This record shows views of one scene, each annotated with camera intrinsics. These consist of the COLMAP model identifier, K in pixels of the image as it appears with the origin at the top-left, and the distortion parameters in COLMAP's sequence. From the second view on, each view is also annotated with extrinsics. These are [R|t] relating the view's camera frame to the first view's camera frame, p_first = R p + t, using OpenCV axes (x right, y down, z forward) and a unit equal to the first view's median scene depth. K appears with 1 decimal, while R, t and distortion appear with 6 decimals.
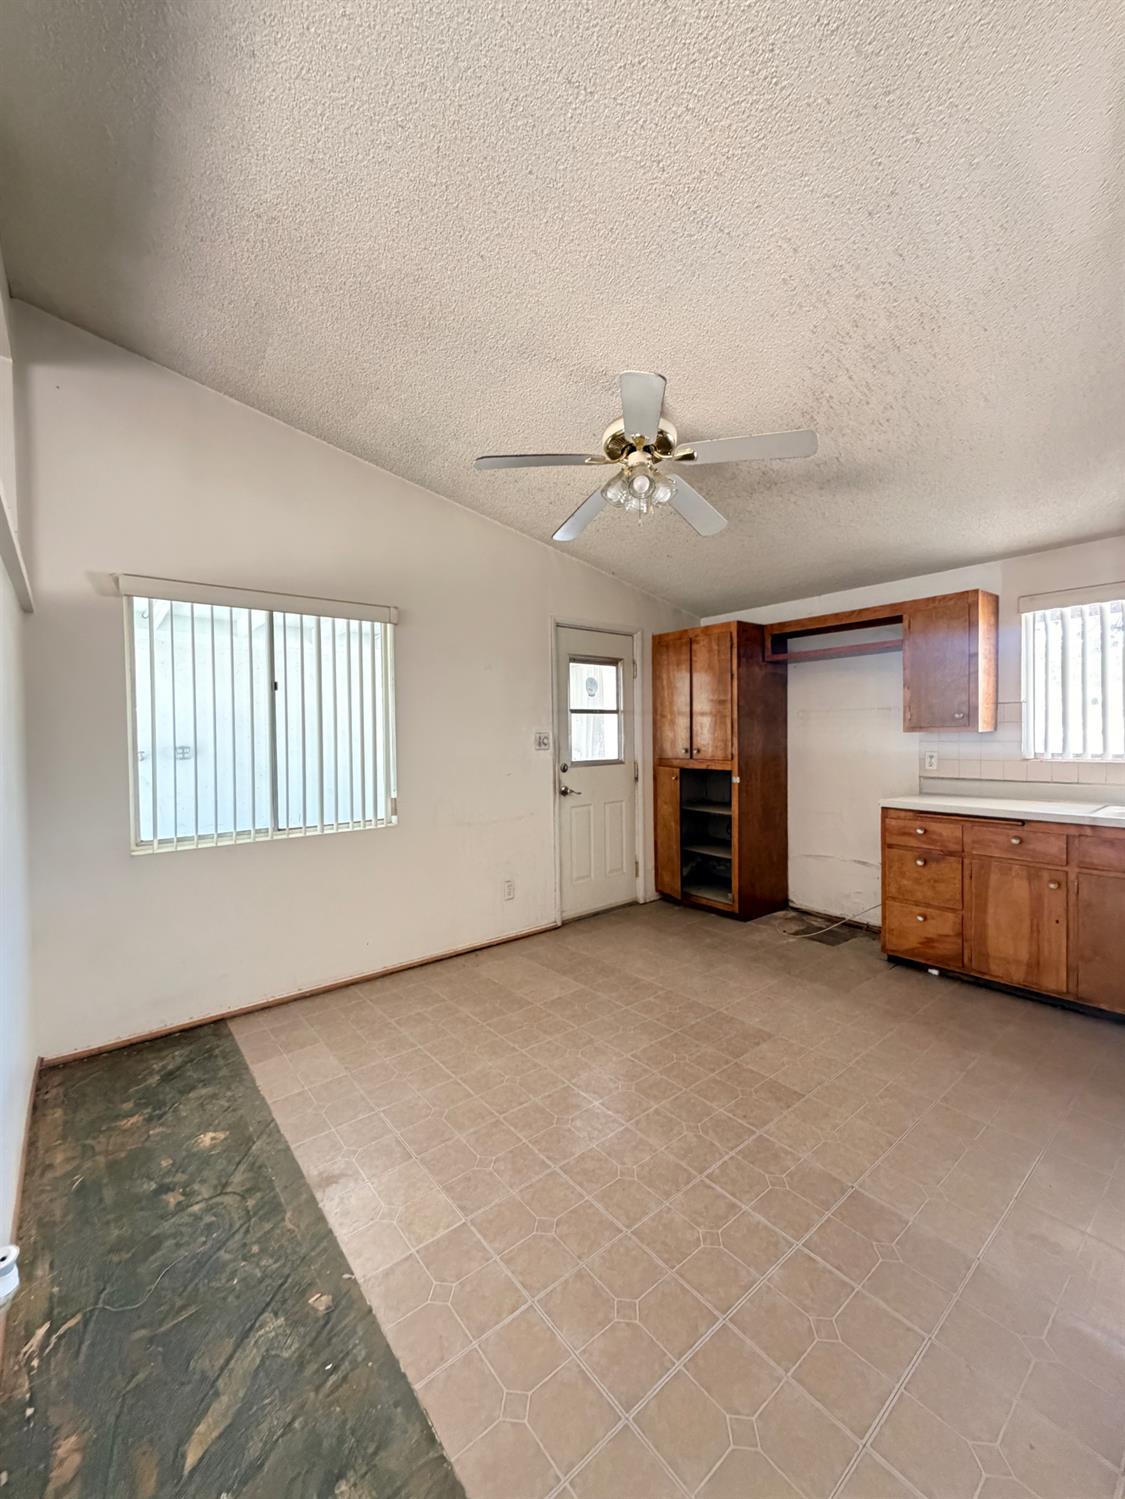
lens RADIAL K [[600.2, 0, 560.6], [0, 600.2, 745.6], [0, 0, 1]] dist [0.000188, 0.000060]
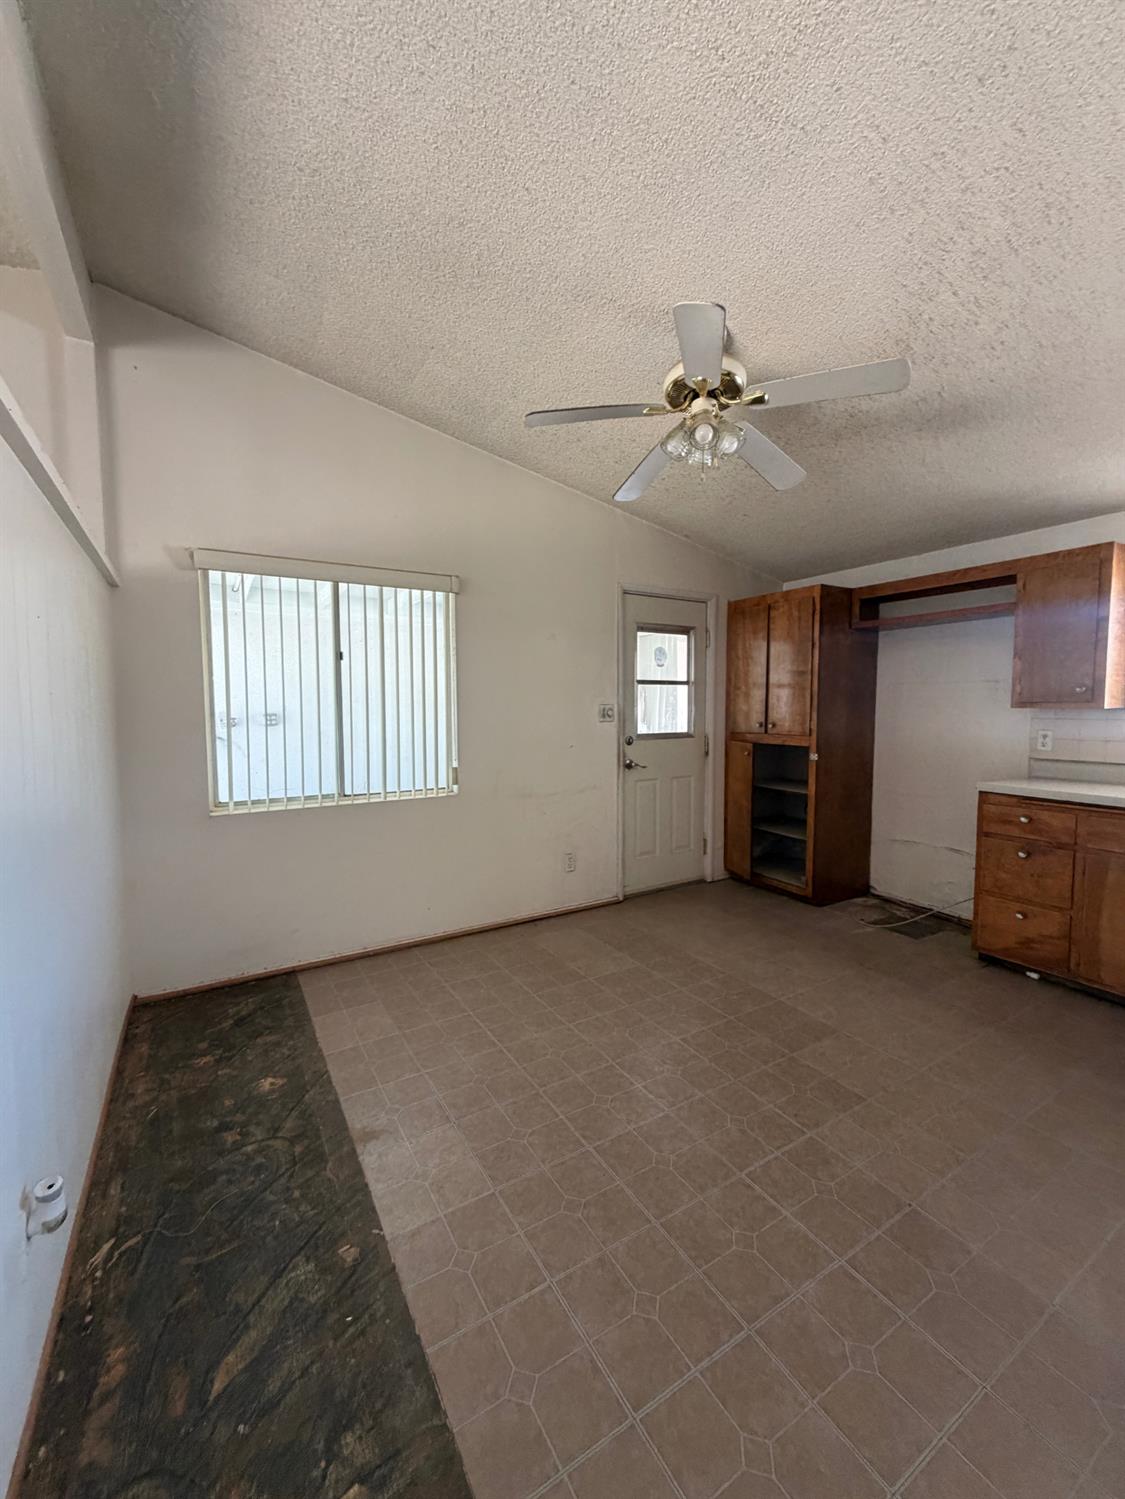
lens RADIAL K [[600.2, 0, 560.5], [0, 600.2, 746.0], [0, 0, 1]] dist [0.000188, 0.000060]
pose [[0.990361, 0.019859, -0.137076, 0.042495], [-0.012972, 0.998617, 0.050955, -0.002987], [0.137899, -0.048686, 0.989249, 0.032788]]
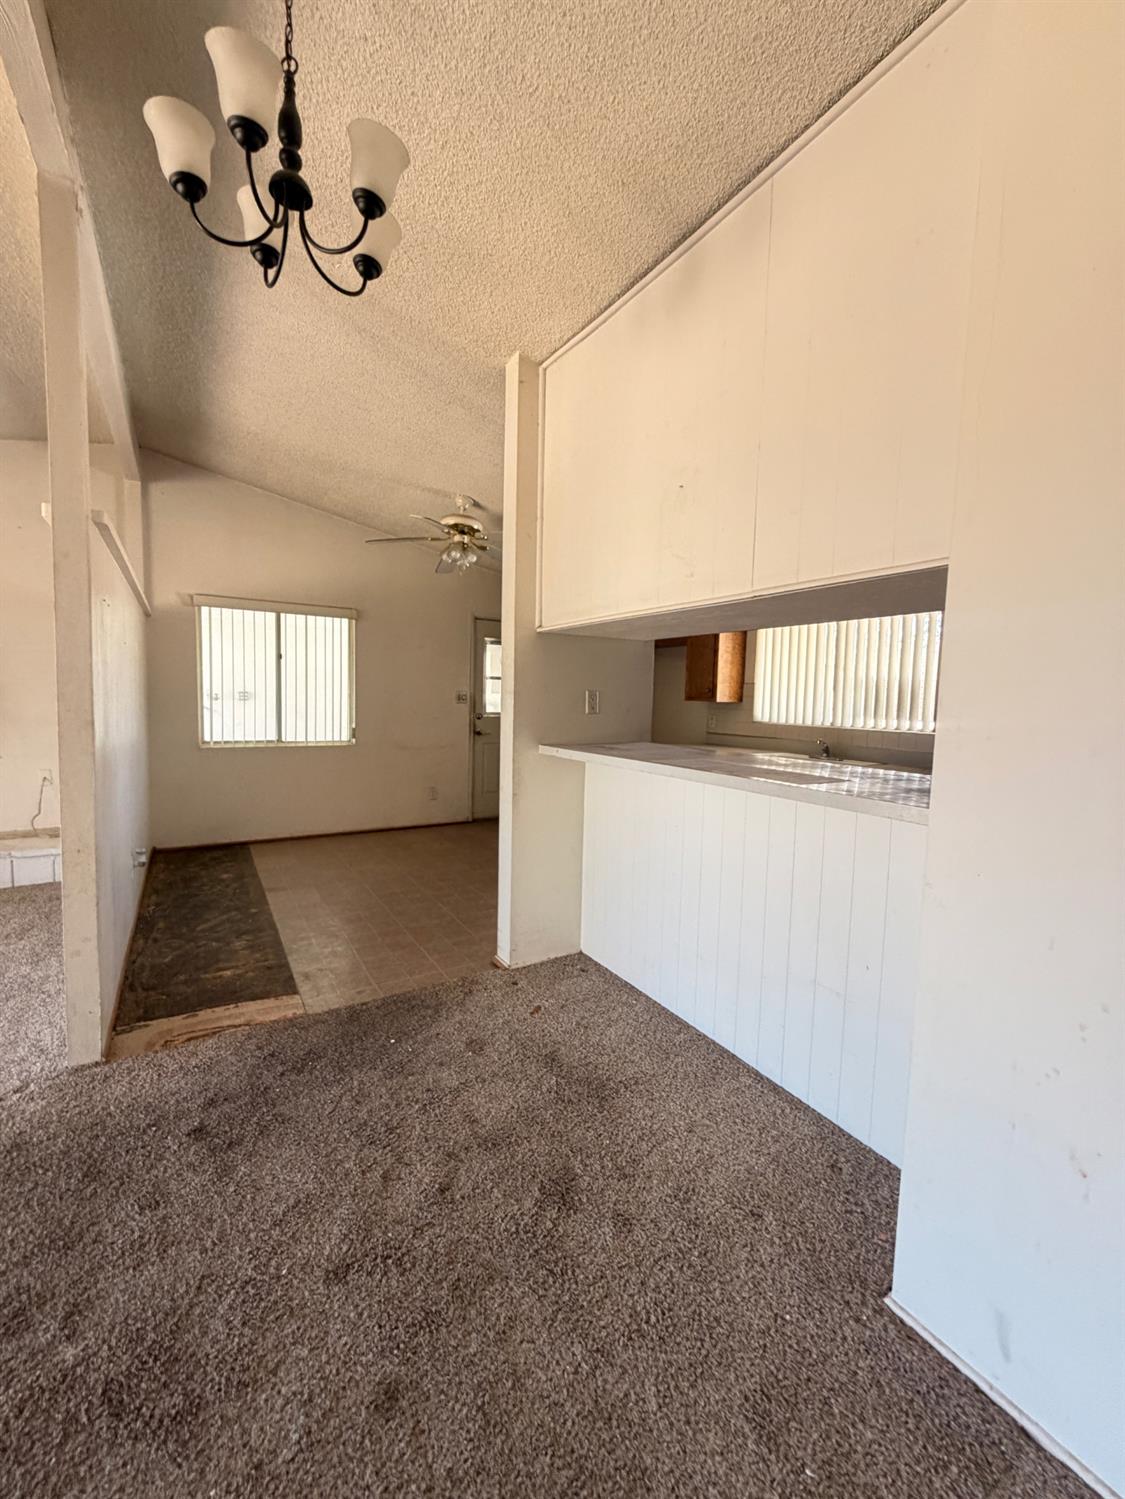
lens RADIAL K [[600.2, 0, 562.0], [0, 600.2, 745.3], [0, 0, 1]] dist [0.000188, 0.000060]
pose [[0.991591, 0.050844, -0.119009, 0.562137], [-0.043552, 0.997057, 0.063096, 0.008860], [0.121867, -0.057383, 0.990886, -0.636442]]
